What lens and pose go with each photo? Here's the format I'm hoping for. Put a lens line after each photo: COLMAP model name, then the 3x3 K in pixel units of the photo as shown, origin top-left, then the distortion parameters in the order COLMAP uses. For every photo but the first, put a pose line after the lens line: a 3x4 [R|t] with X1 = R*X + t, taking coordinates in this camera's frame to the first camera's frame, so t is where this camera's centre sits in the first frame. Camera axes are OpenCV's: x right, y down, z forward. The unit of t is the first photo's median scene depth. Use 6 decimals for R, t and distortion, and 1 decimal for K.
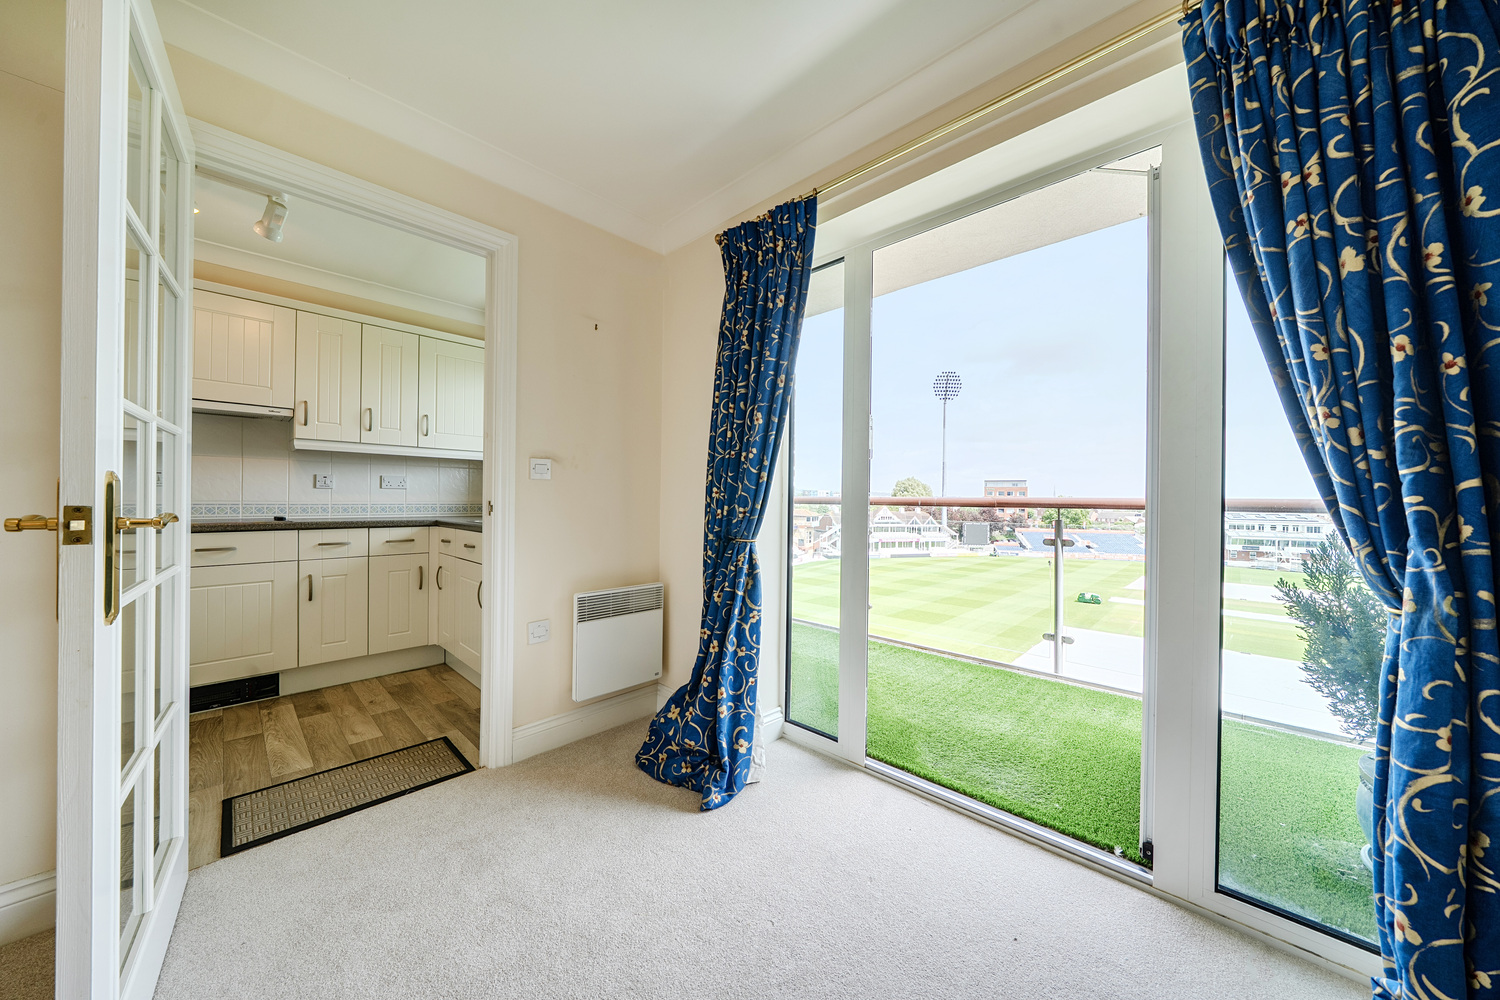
lens RADIAL K [[511.5, 0, 746.6], [0, 511.5, 498.6], [0, 0, 1]] dist [-0.002041, -0.000055]
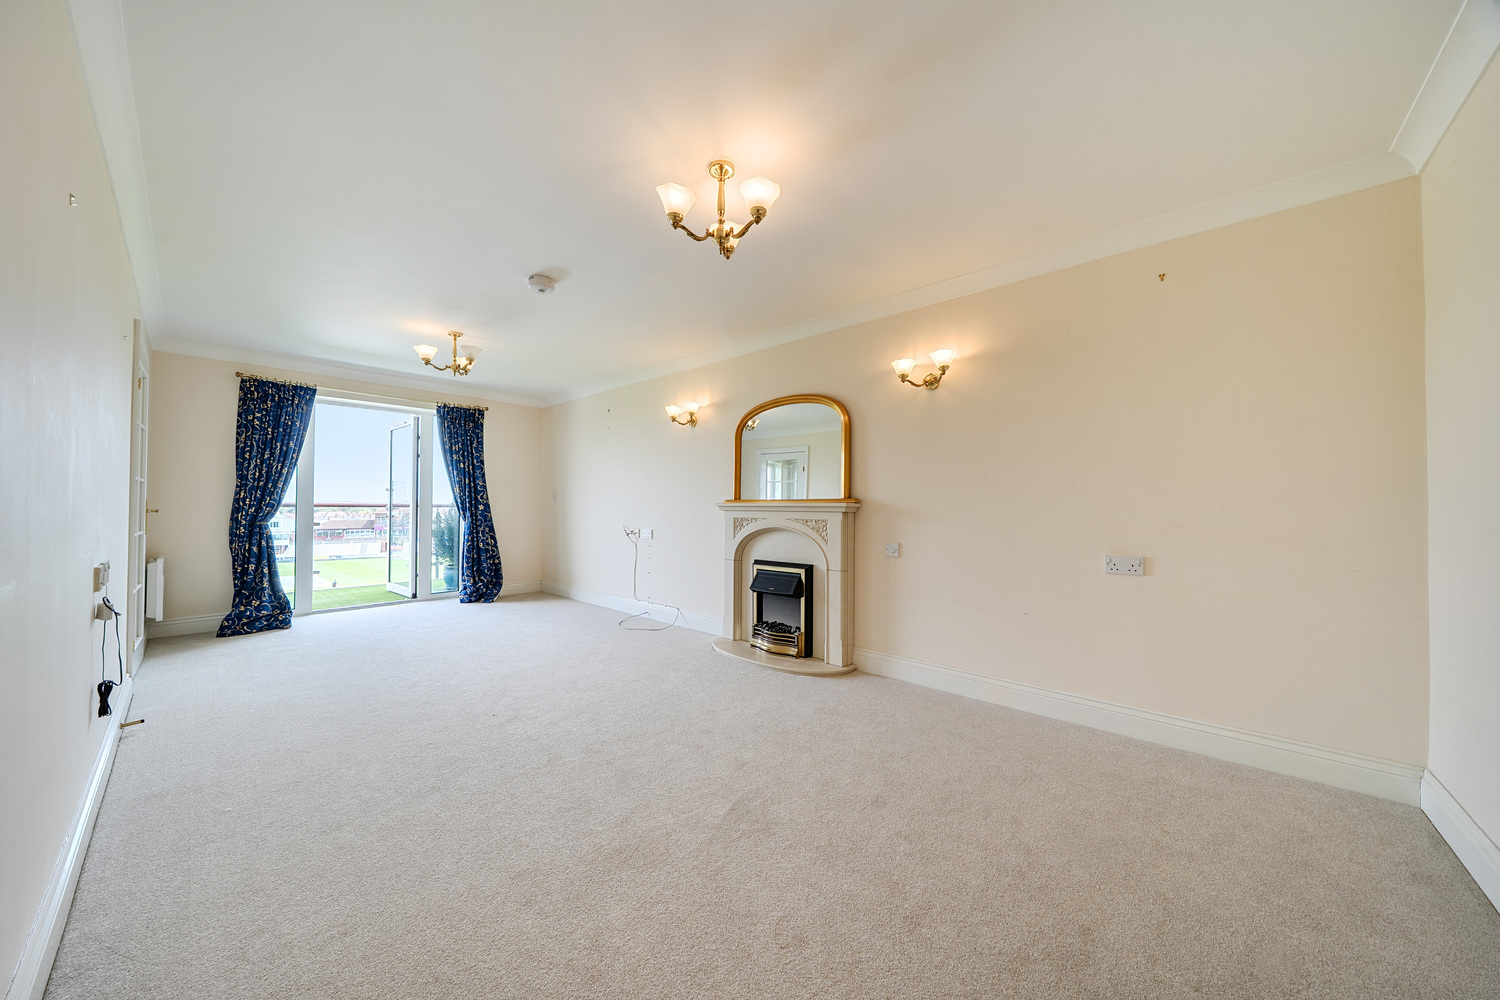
lens RADIAL K [[511.5, 0, 744.1], [0, 511.5, 496.0], [0, 0, 1]] dist [-0.002041, -0.000055]
pose [[-0.031515, 0.009018, 0.999463, -3.219948], [-0.003997, 0.999950, -0.009148, -0.032940], [-0.999495, -0.004283, -0.031478, -1.400554]]
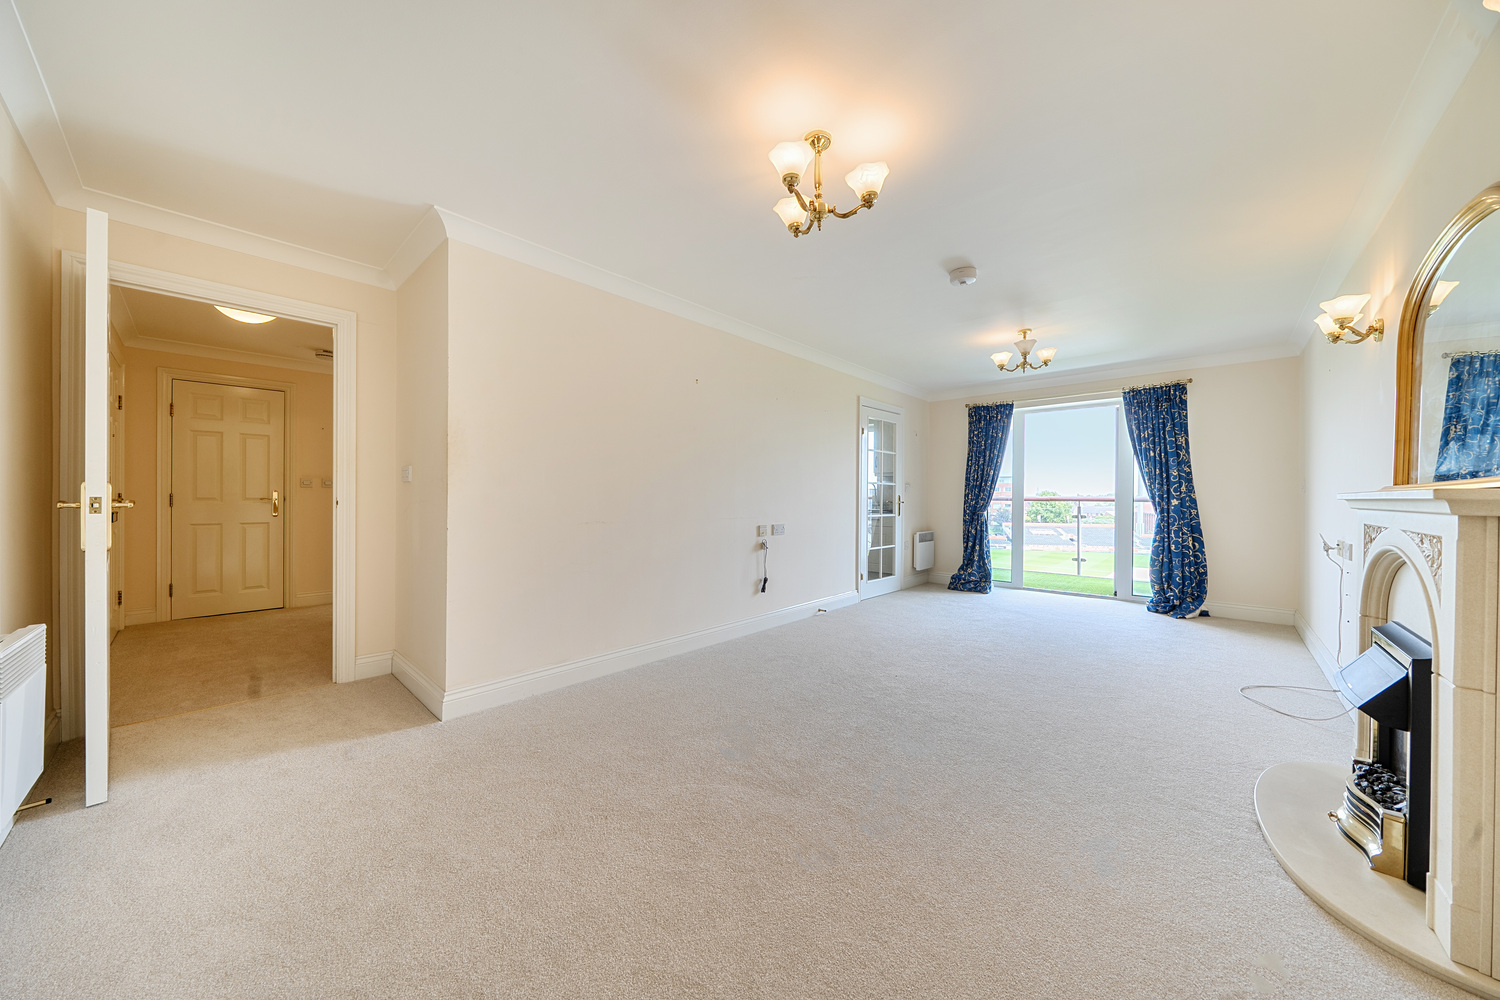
lens RADIAL K [[511.5, 0, 746.4], [0, 511.5, 497.9], [0, 0, 1]] dist [-0.002041, -0.000055]
pose [[0.999609, -0.005289, 0.027452, -2.044985], [0.005268, 0.999986, 0.000845, -0.017748], [-0.027456, -0.000700, 0.999623, -2.697622]]
